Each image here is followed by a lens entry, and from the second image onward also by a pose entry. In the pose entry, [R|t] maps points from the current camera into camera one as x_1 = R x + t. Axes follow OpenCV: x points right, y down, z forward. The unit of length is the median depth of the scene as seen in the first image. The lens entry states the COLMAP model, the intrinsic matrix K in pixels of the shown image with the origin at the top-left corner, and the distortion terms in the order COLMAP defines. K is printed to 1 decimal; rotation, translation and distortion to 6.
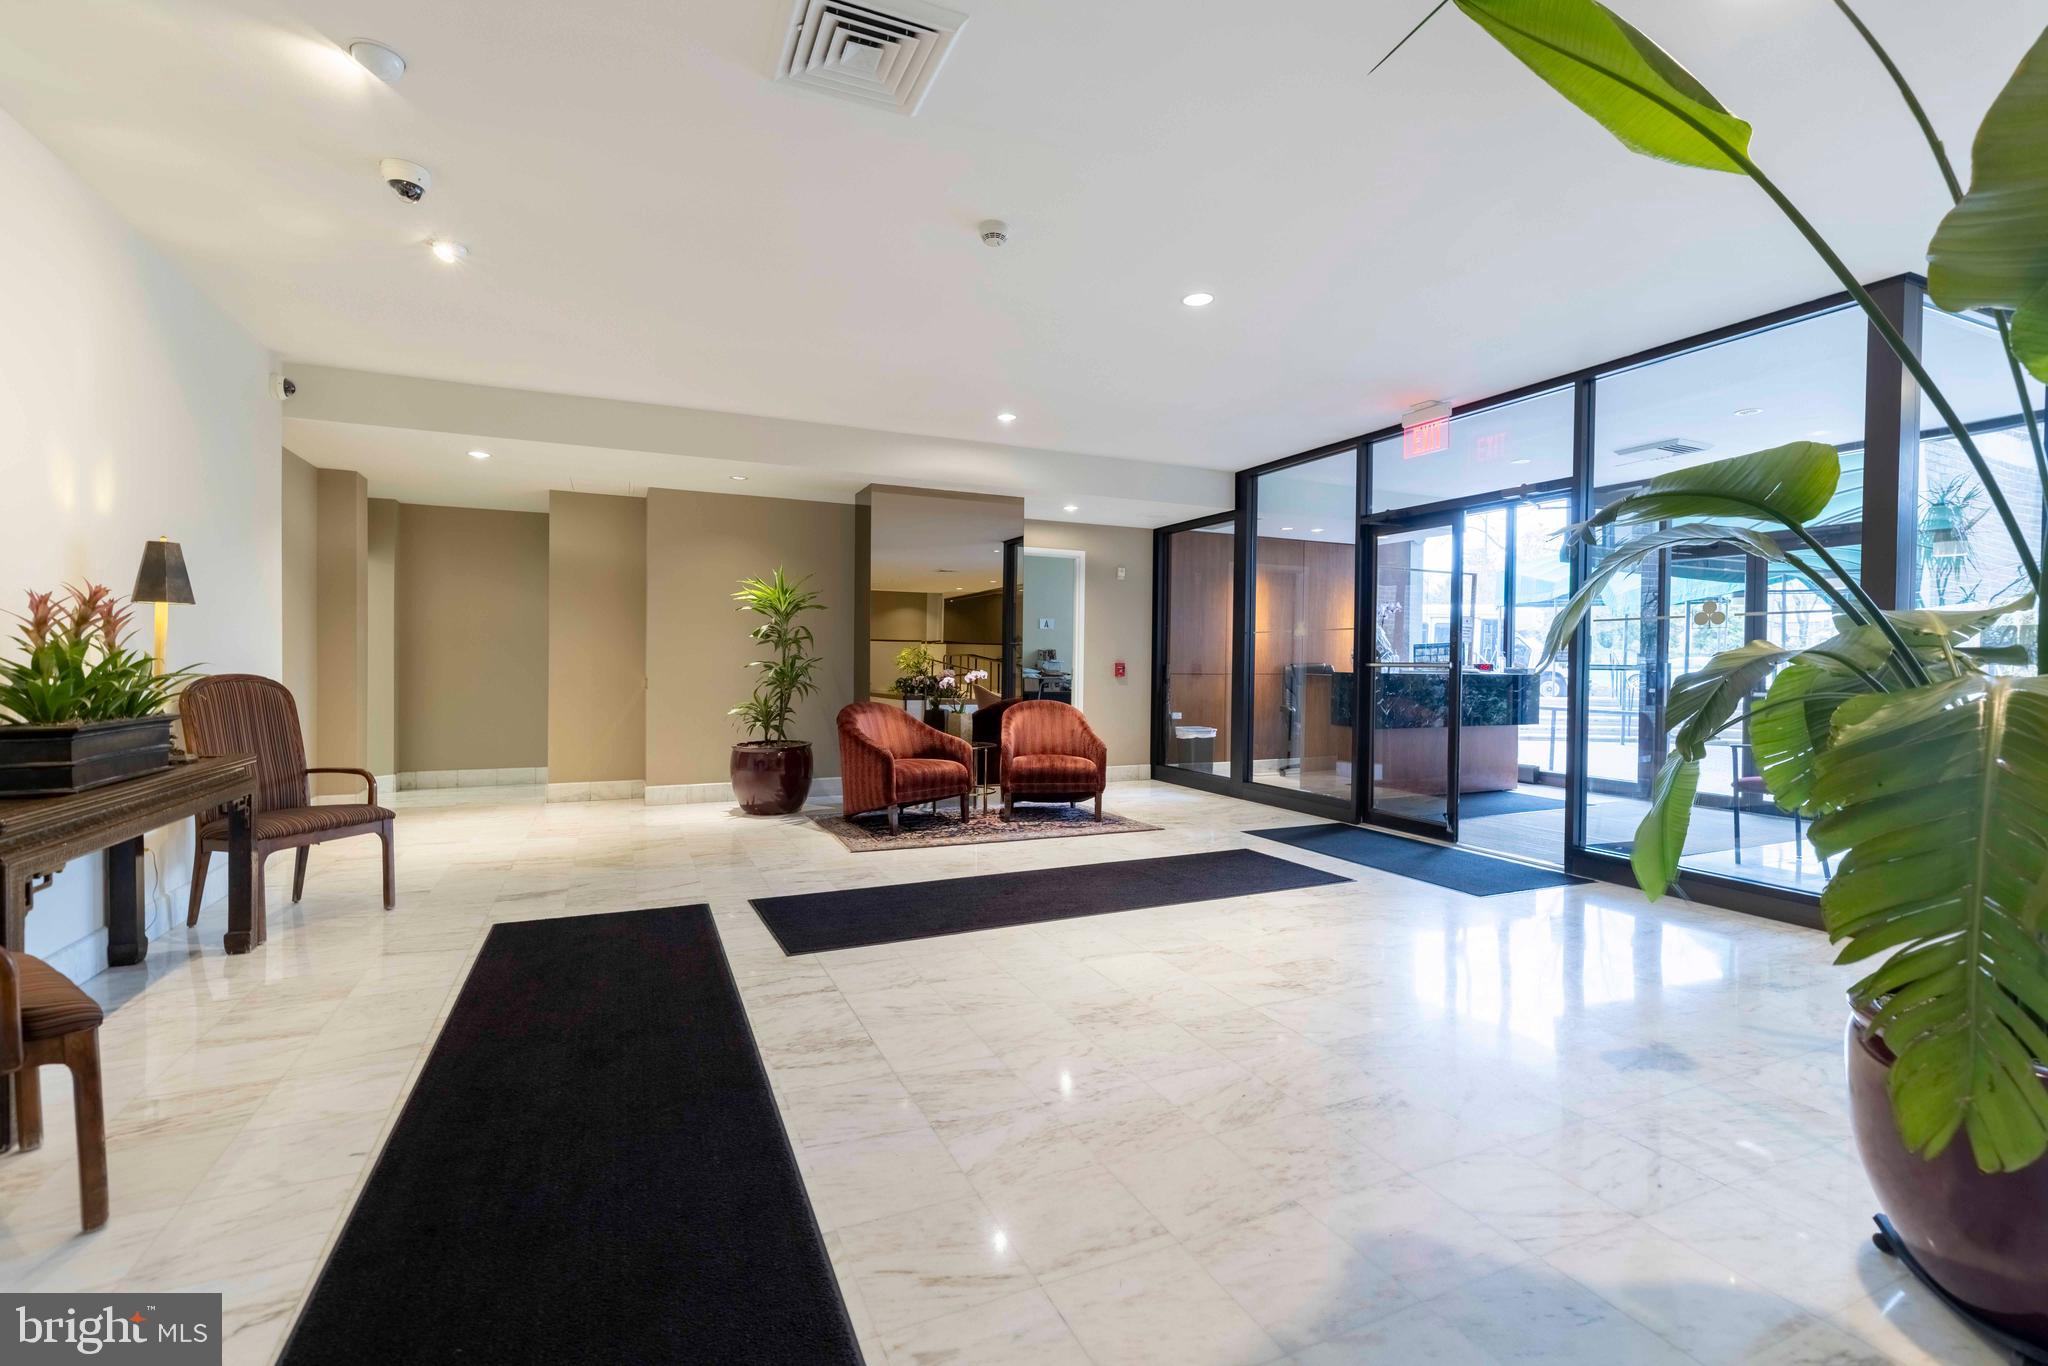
lens RADIAL K [[894.0, 0, 1029.5], [0, 894.0, 680.2], [0, 0, 1]] dist [0.003728, 0.000857]
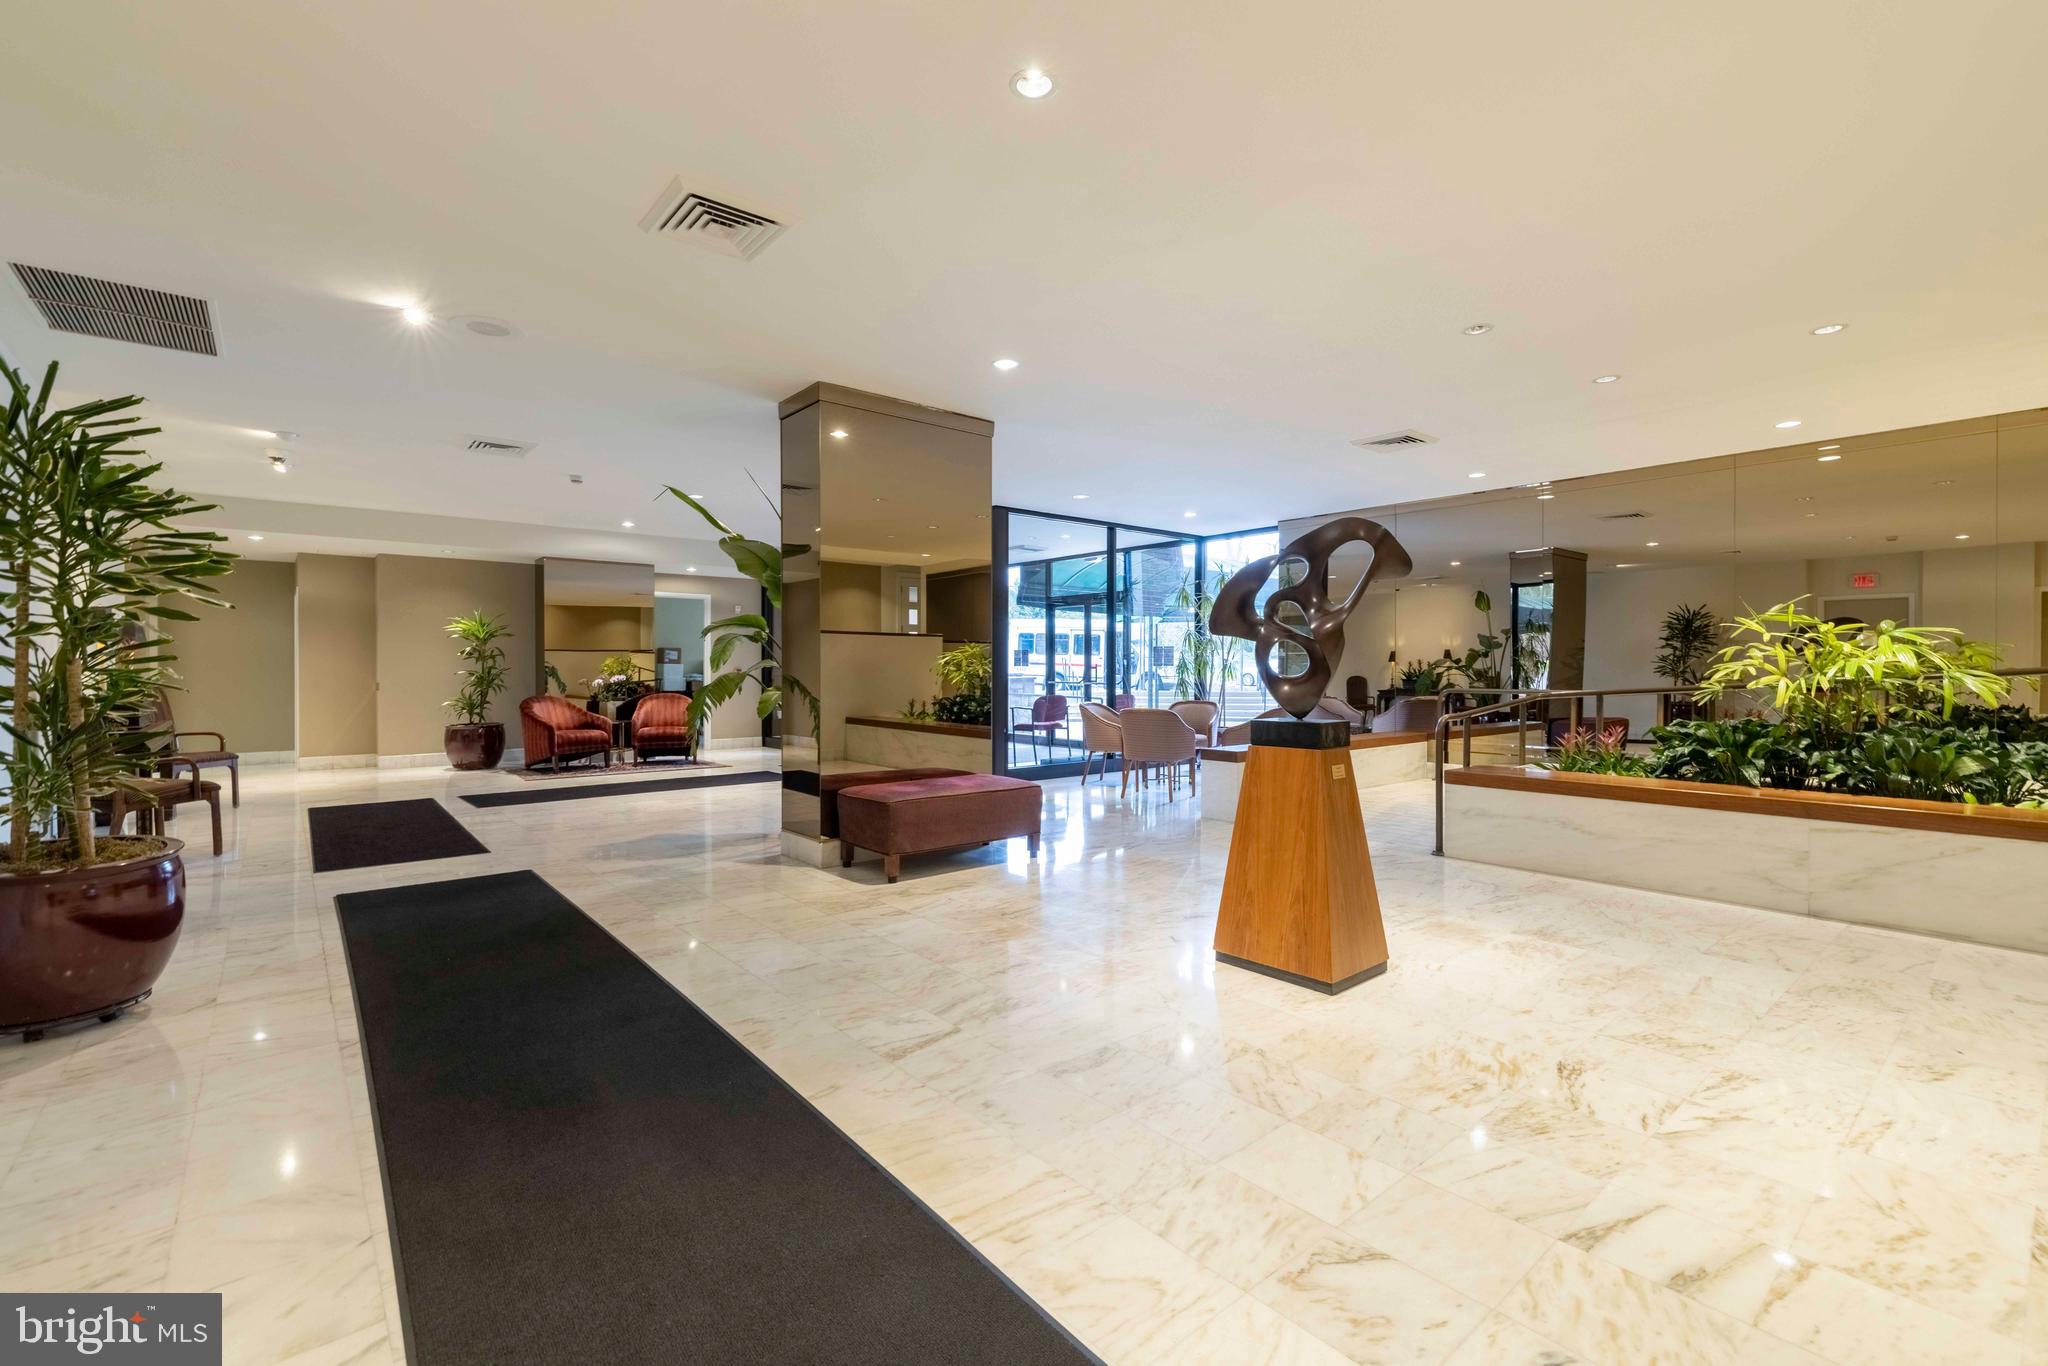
lens RADIAL K [[894.0, 0, 1022.3], [0, 894.0, 679.3], [0, 0, 1]] dist [0.003728, 0.000857]
pose [[0.967557, -0.011728, 0.252381, 0.235080], [0.013258, 0.999903, -0.004361, 0.013149], [-0.252305, 0.007566, 0.967618, -0.726818]]
